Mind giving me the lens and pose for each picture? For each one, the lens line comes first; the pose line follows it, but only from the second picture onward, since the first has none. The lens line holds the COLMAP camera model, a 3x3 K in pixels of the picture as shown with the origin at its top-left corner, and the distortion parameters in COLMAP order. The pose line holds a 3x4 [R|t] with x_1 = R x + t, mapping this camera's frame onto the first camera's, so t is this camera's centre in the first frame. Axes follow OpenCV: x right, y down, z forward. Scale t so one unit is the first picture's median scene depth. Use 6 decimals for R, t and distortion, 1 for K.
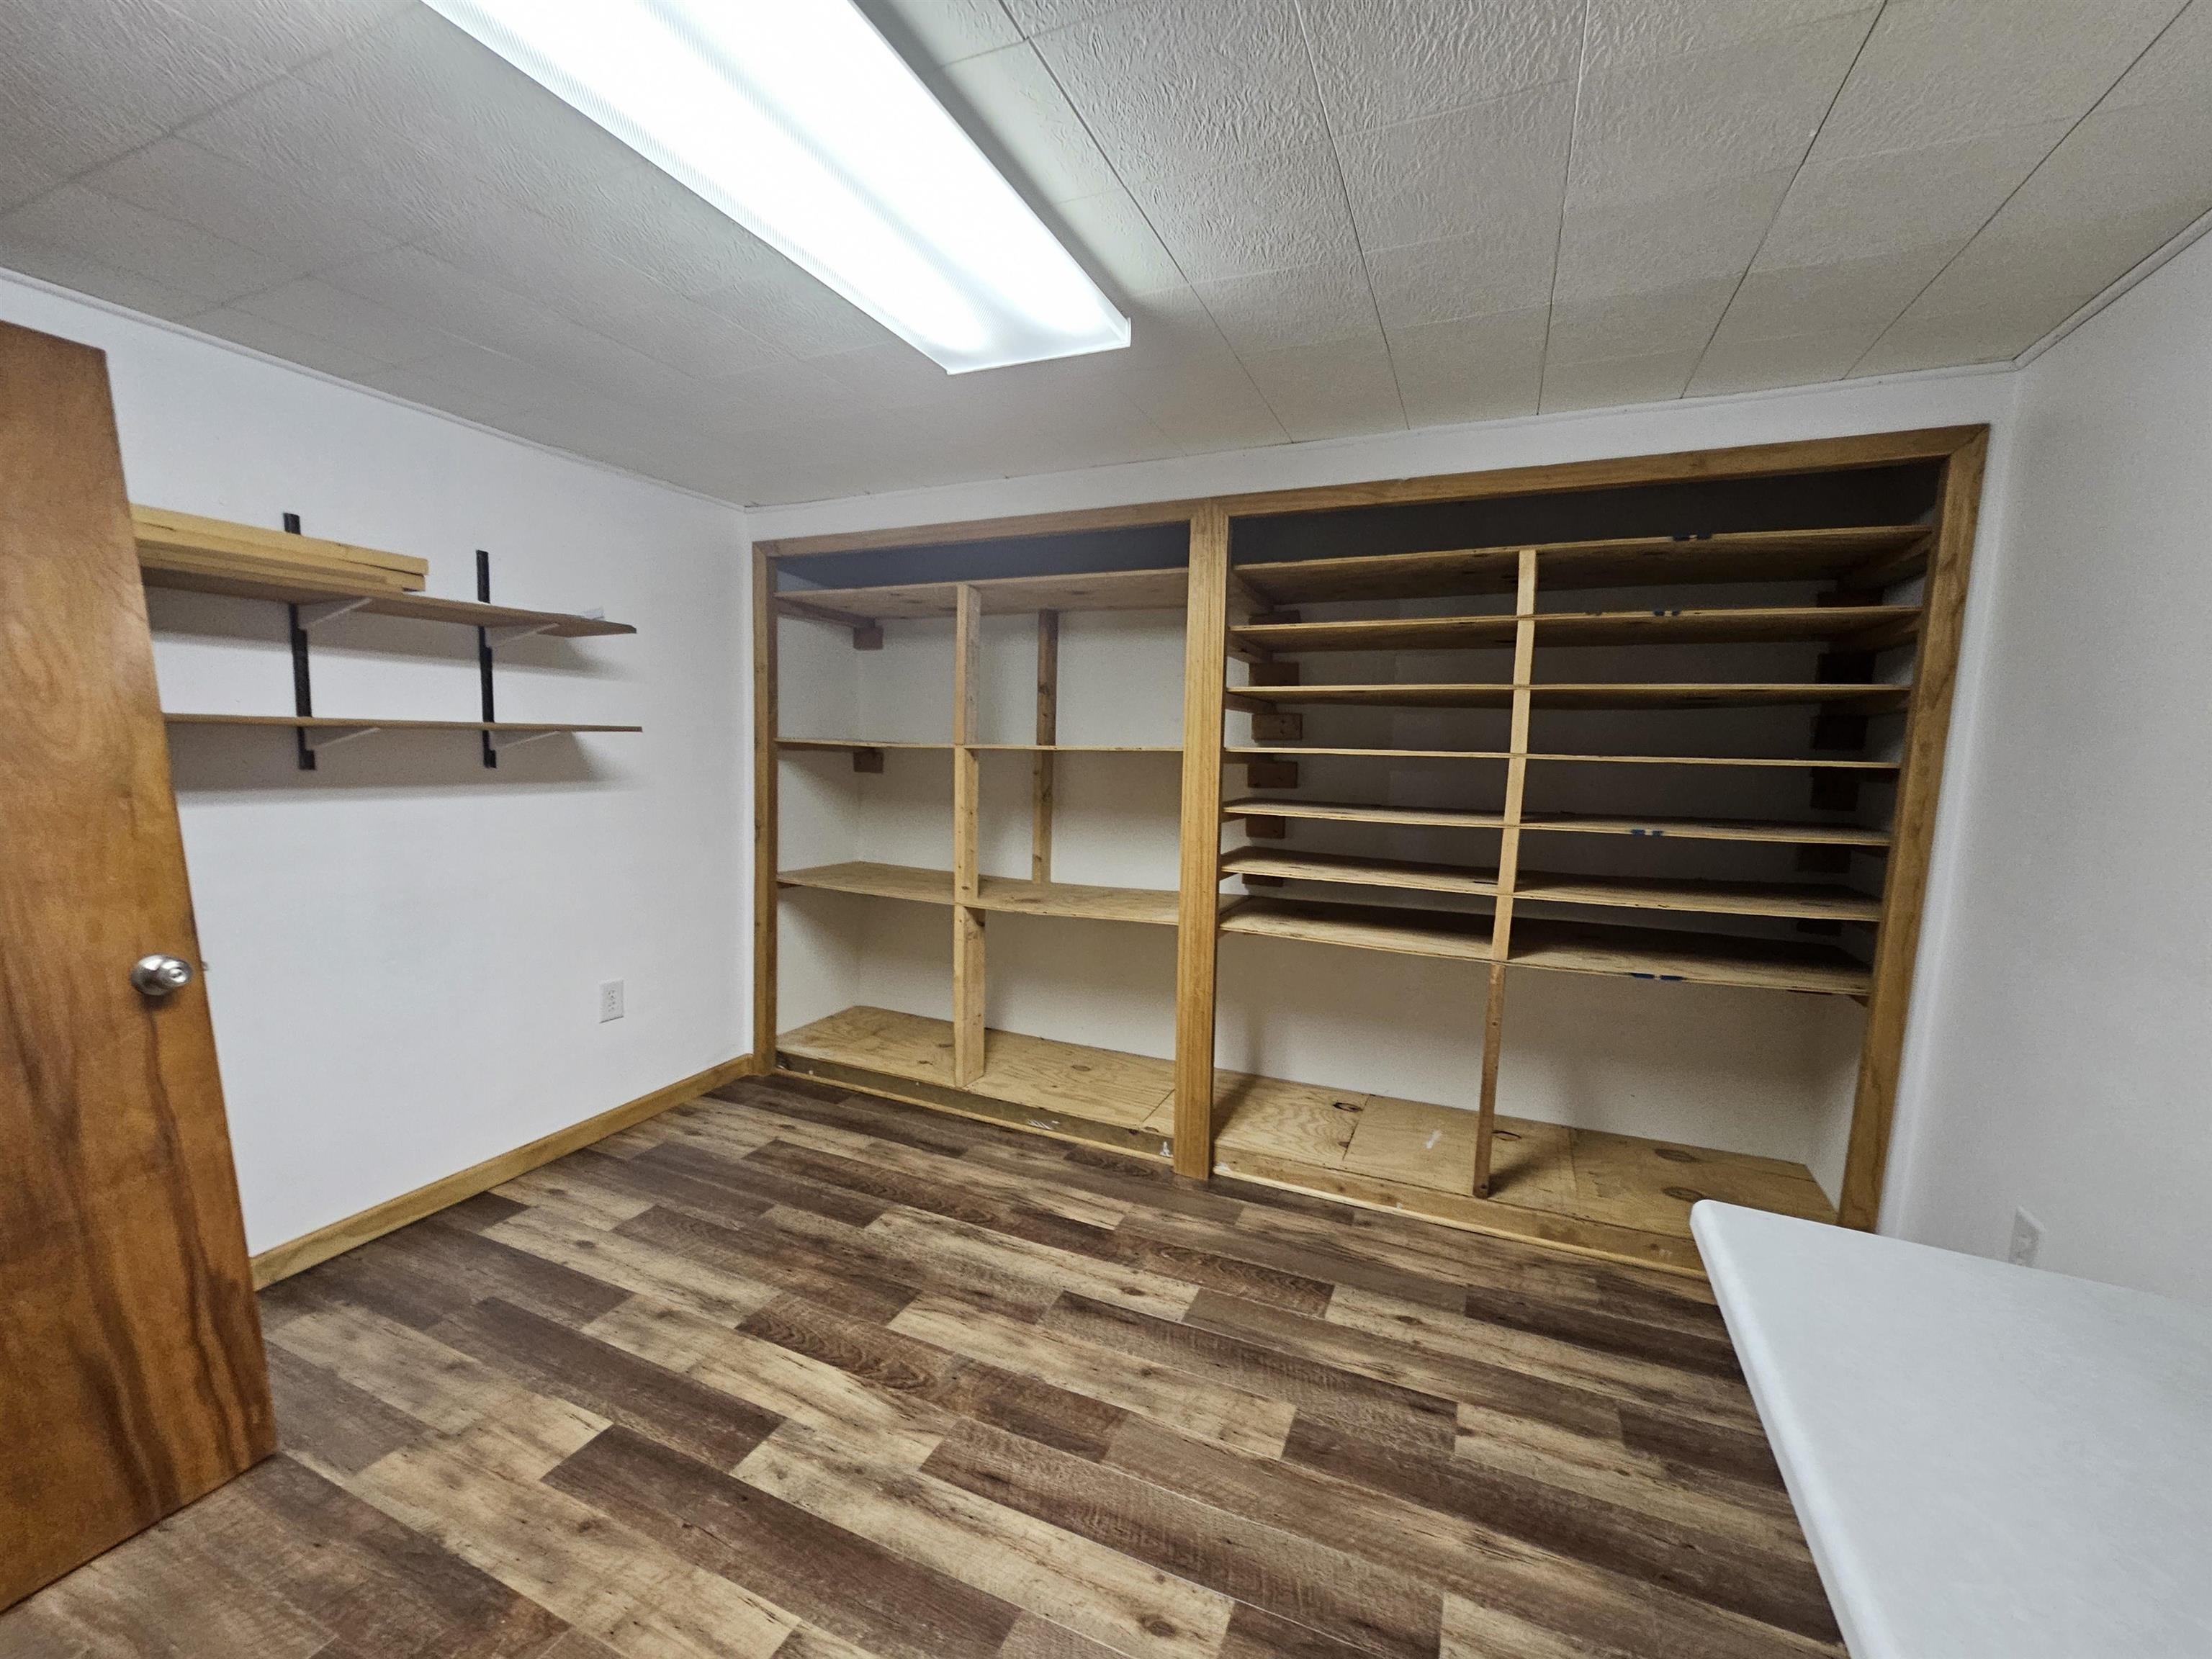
lens RADIAL K [[902.8, 0, 1112.7], [0, 902.8, 839.8], [0, 0, 1]] dist [-0.000021, 0.000300]
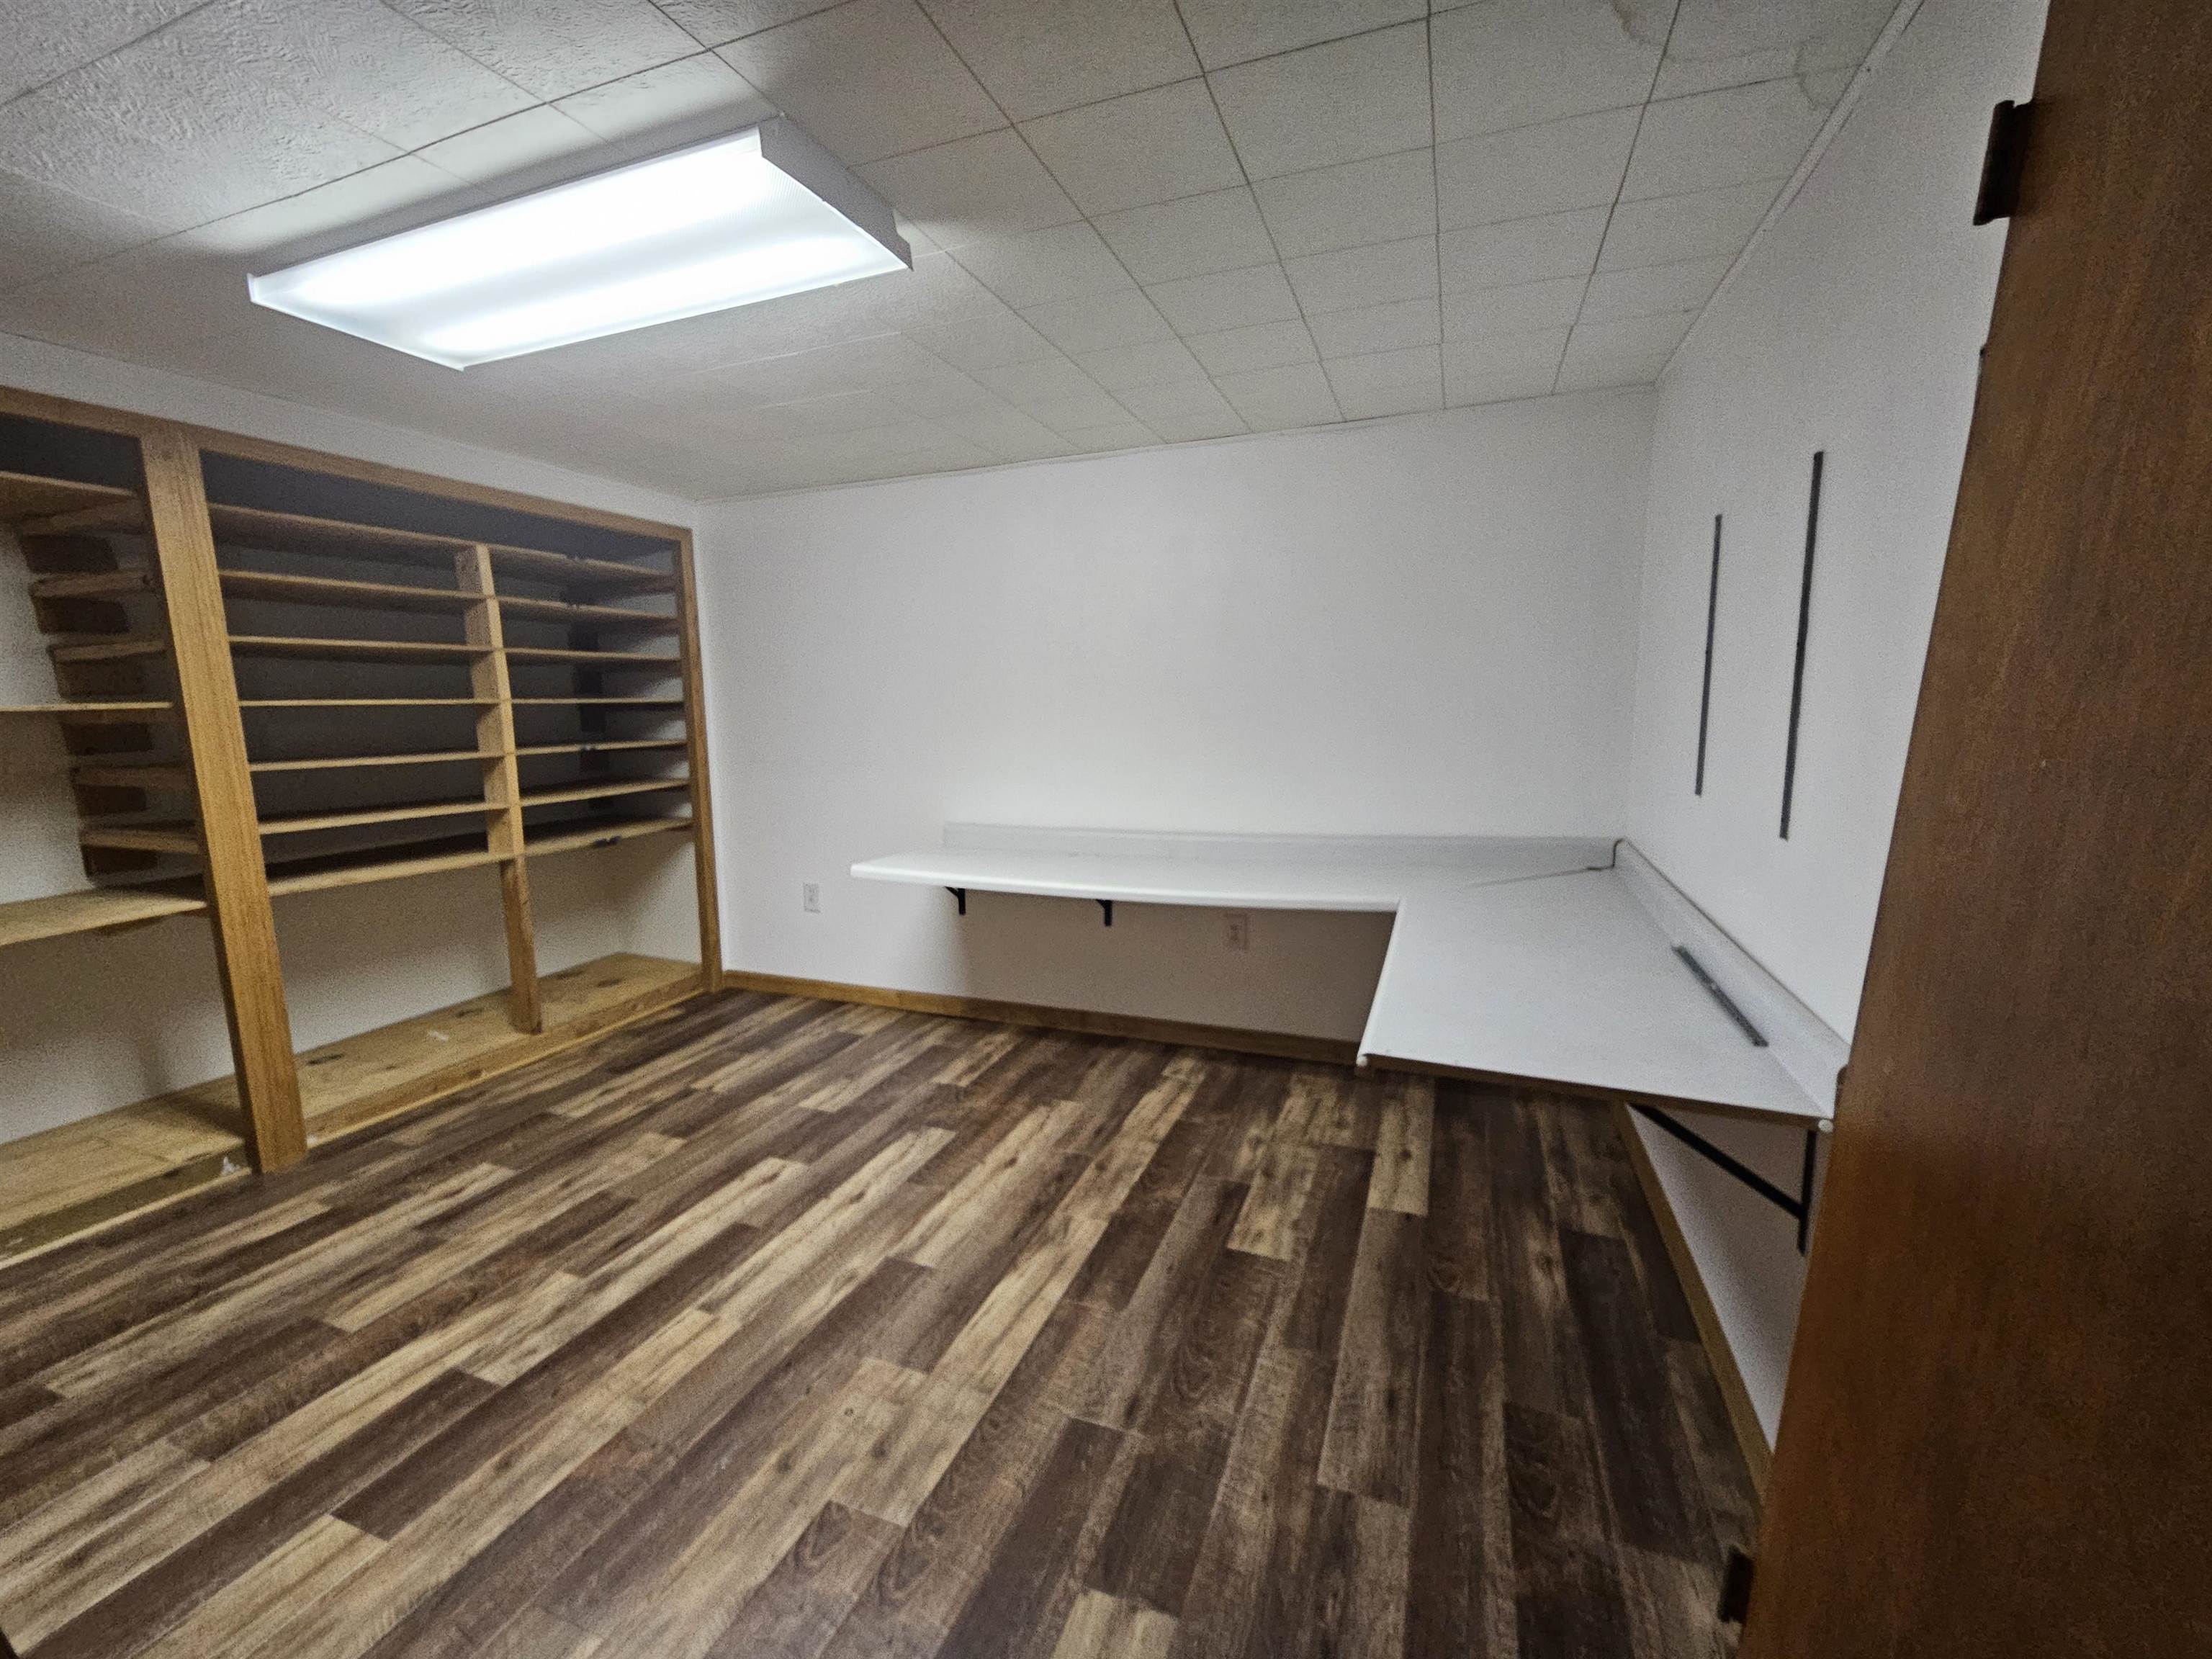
lens RADIAL K [[902.8, 0, 1112.7], [0, 902.8, 839.8], [0, 0, 1]] dist [-0.000021, 0.000300]
pose [[-0.045803, -0.173620, 0.983747, -1.055628], [0.121663, 0.976480, 0.178002, -0.022004], [-0.991514, 0.127839, -0.023603, 0.174286]]
